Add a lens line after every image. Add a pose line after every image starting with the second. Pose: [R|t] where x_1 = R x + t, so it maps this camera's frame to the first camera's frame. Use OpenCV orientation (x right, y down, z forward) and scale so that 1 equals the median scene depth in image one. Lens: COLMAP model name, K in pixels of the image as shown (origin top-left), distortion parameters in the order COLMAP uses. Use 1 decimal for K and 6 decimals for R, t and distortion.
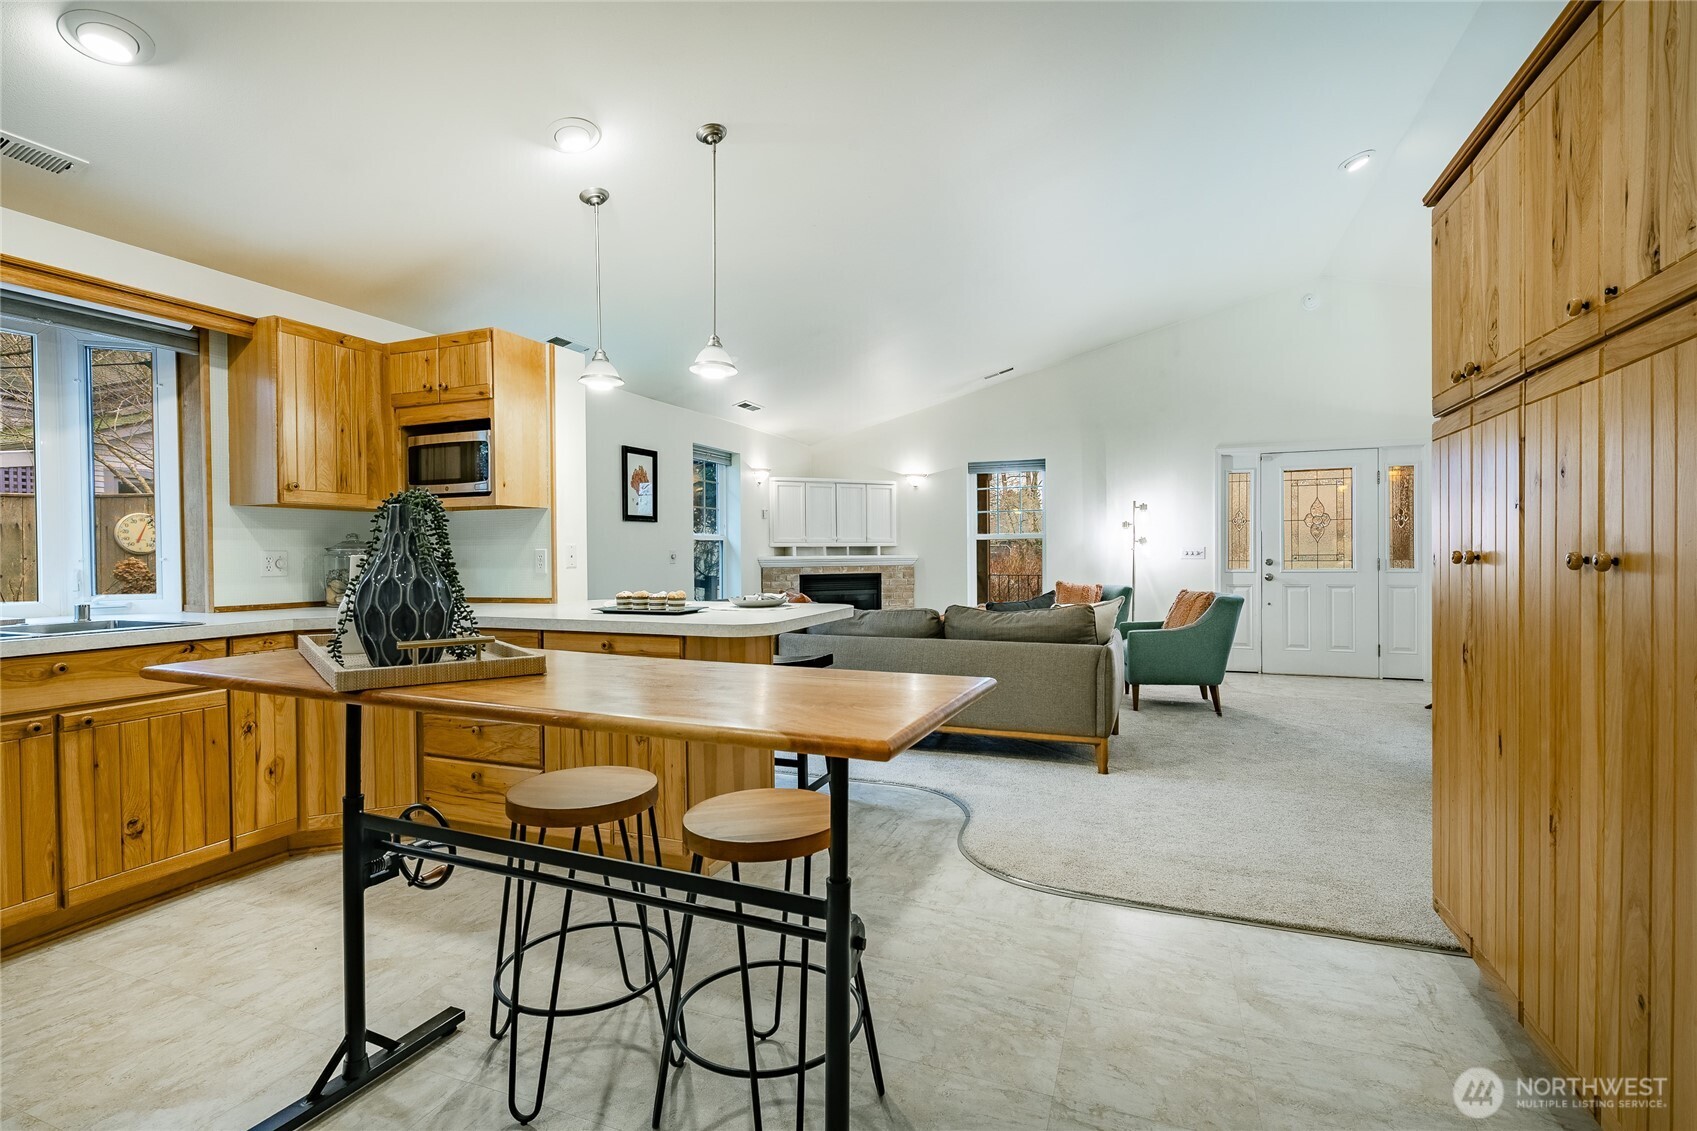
lens RADIAL K [[779.9, 0, 849.2], [0, 779.9, 562.2], [0, 0, 1]] dist [0.004226, -0.004285]
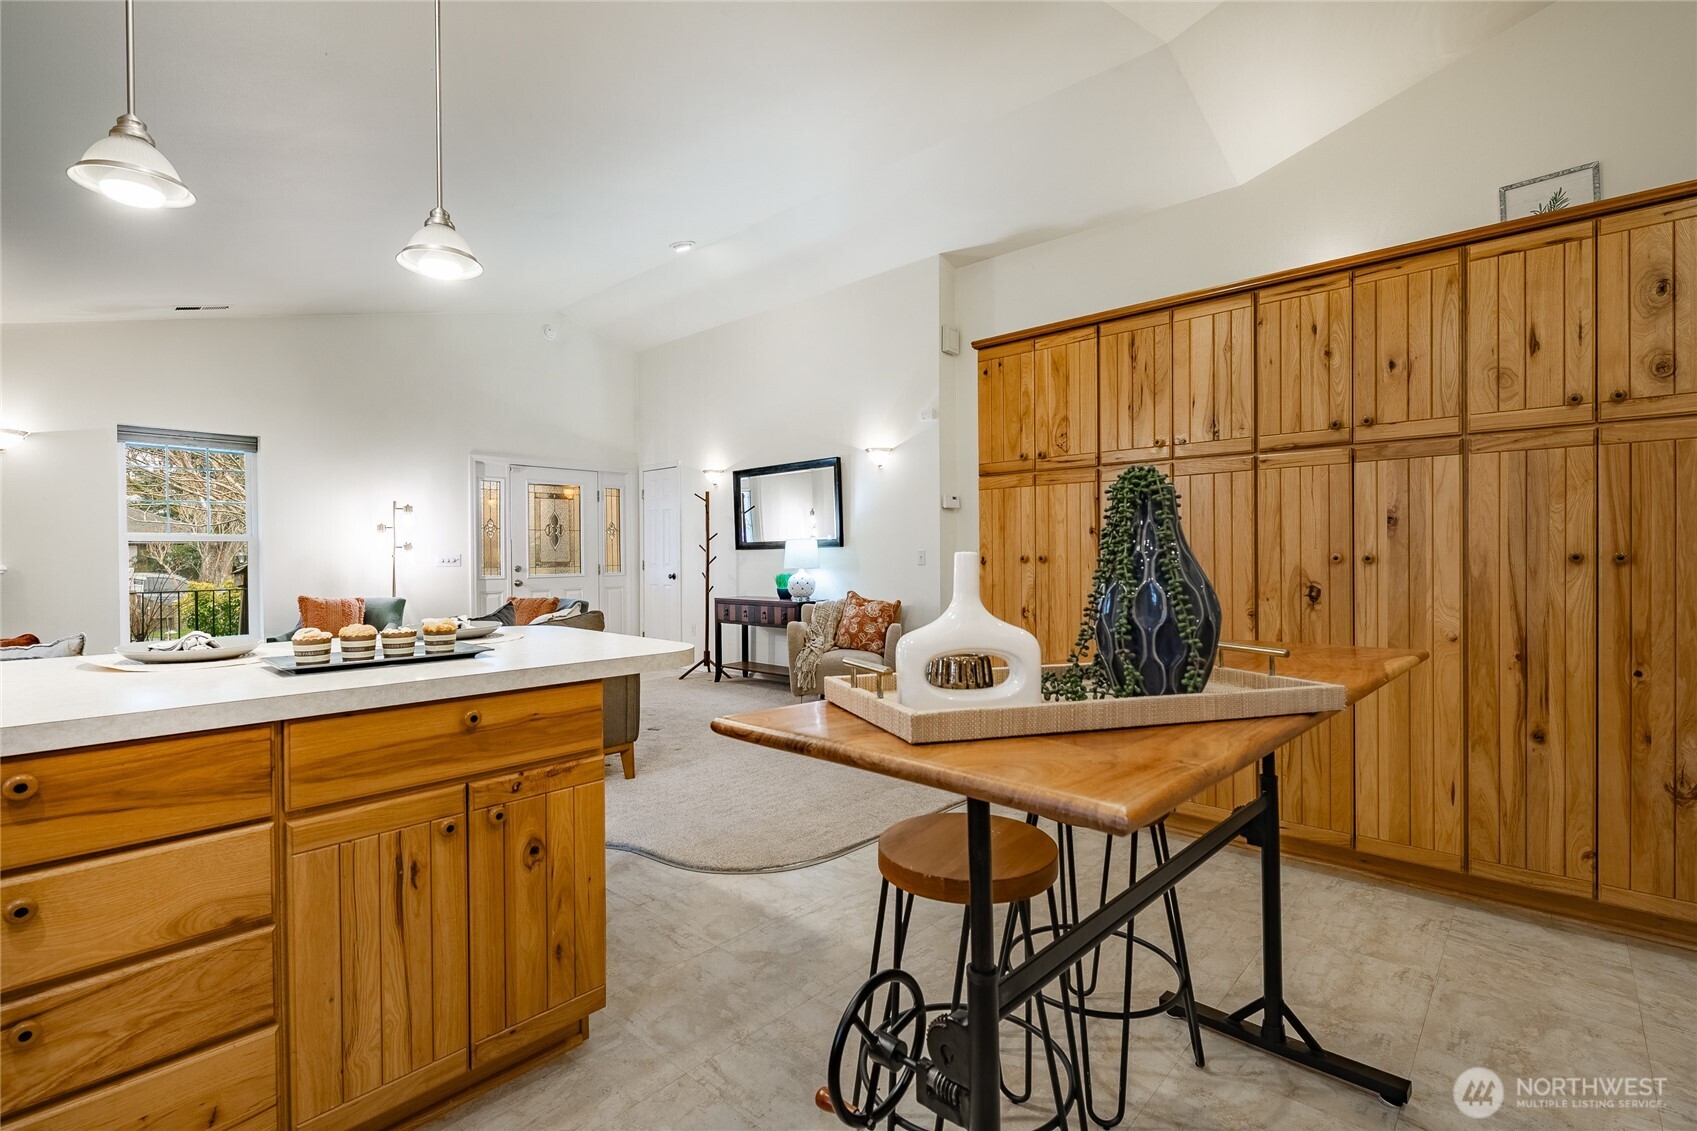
lens RADIAL K [[779.9, 0, 856.9], [0, 779.9, 563.5], [0, 0, 1]] dist [0.004226, -0.004285]
pose [[0.349421, -0.004582, 0.936955, -0.288119], [0.014548, 0.999894, -0.000536, -0.000234], [-0.936853, 0.013818, 0.349451, 0.210581]]
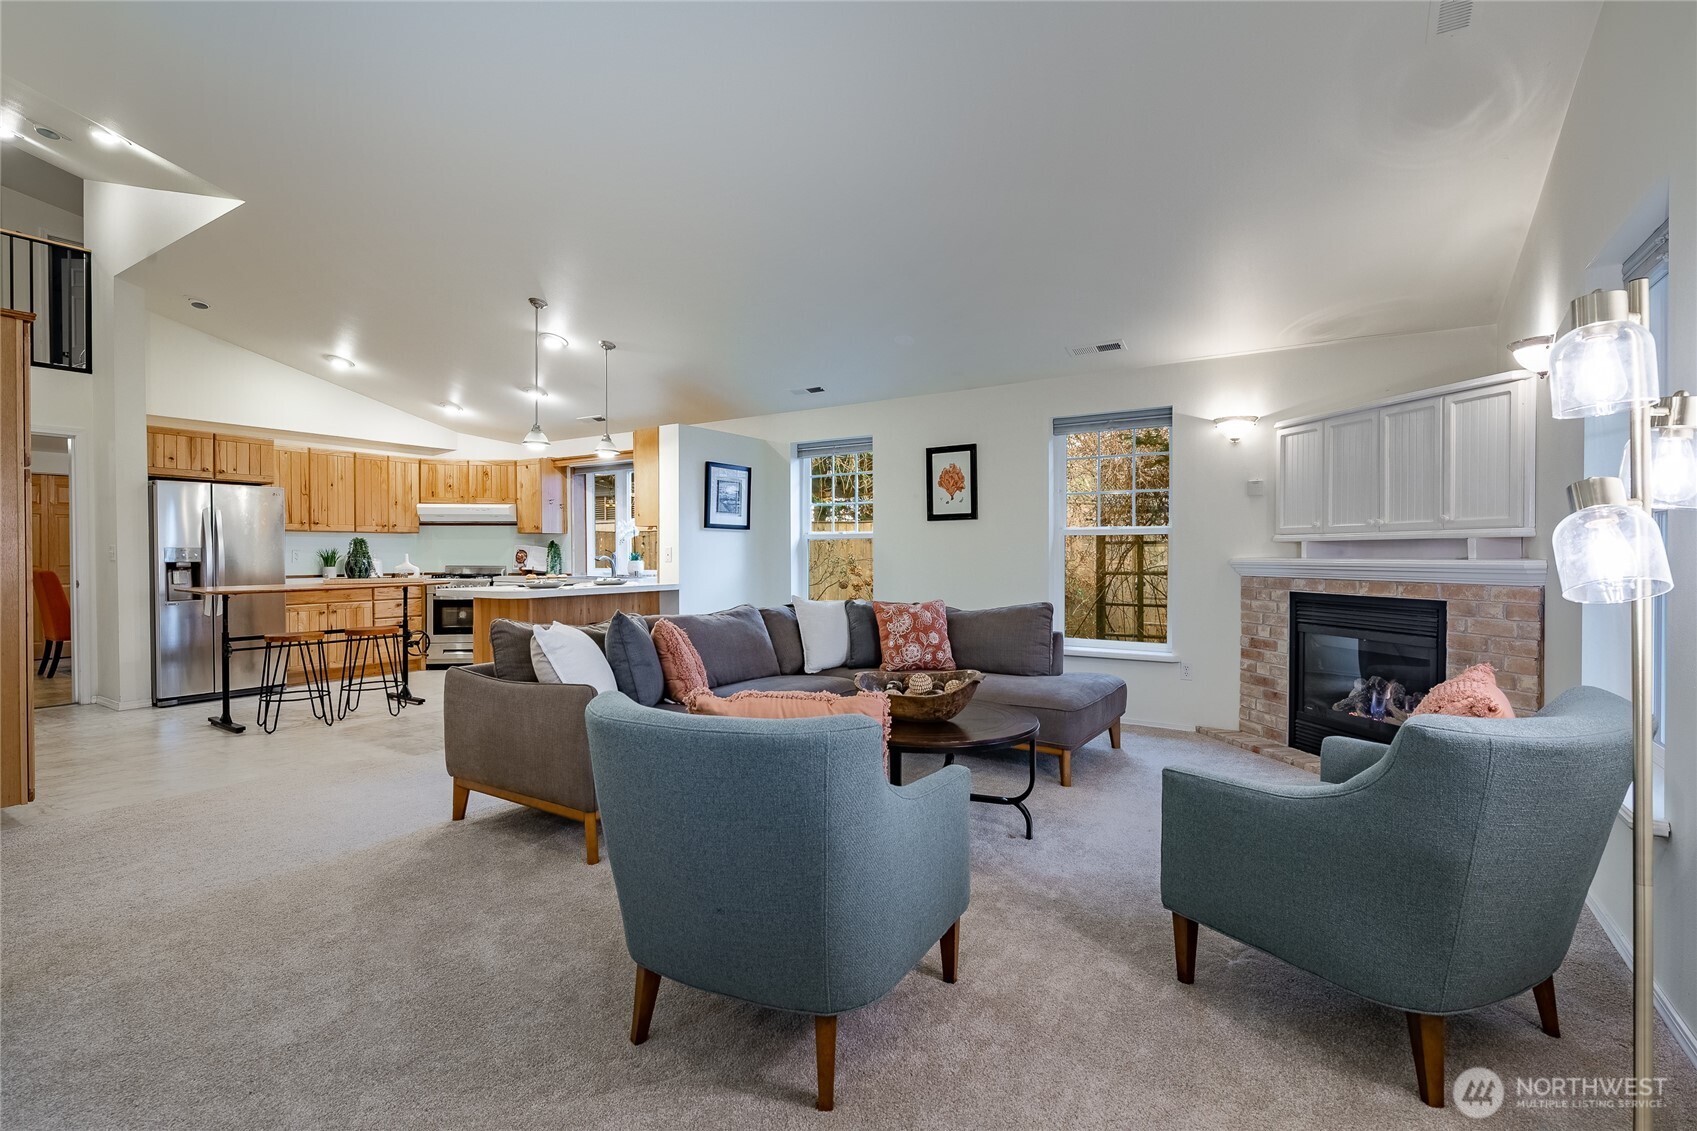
lens RADIAL K [[779.9, 0, 853.8], [0, 779.9, 561.3], [0, 0, 1]] dist [0.004226, -0.004285]
pose [[-0.185267, 0.017244, -0.982537, 0.600429], [-0.009168, 0.999772, 0.019276, -0.015116], [0.982646, 0.012579, -0.185066, 0.883171]]
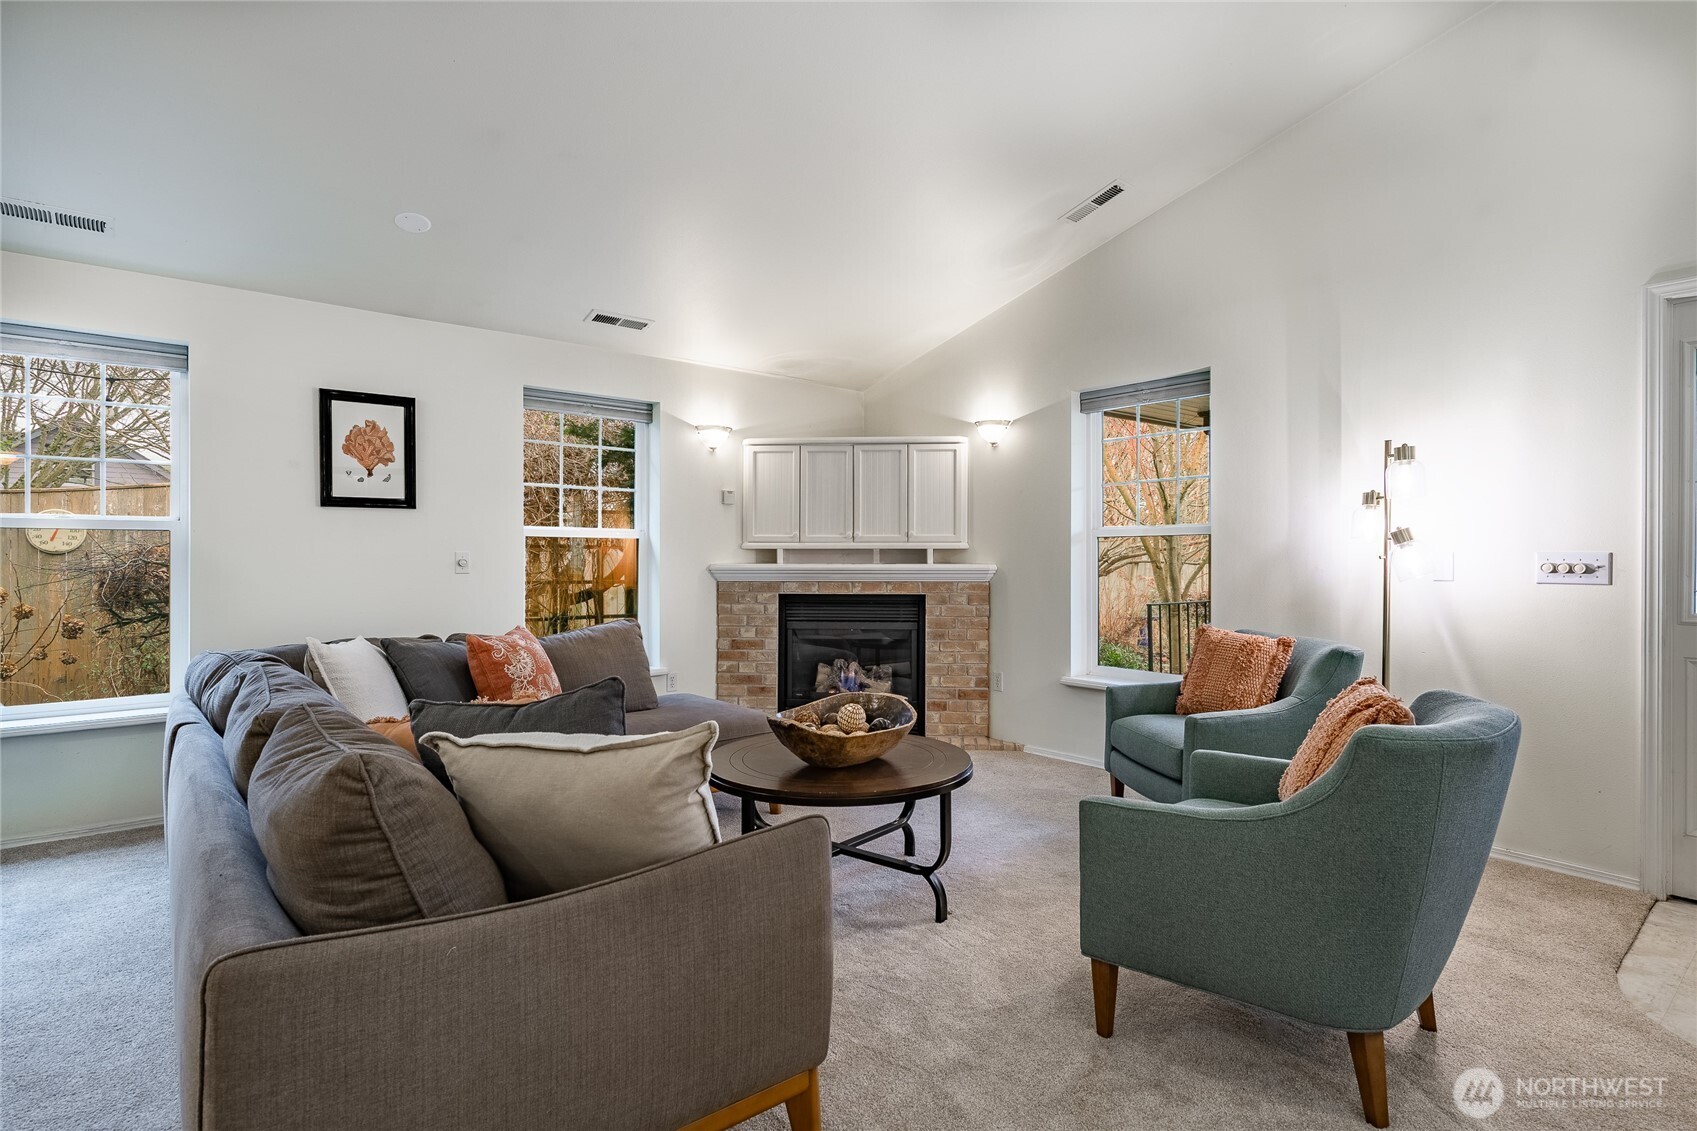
lens RADIAL K [[846.7, 0, 852.0], [0, 846.7, 563.0], [0, 0, 1]] dist [0.005304, -0.001840]
pose [[0.873961, 0.011637, -0.485856, 0.348677], [-0.014518, 0.999892, -0.002165, -0.008902], [0.485779, 0.008946, 0.874036, 0.485677]]
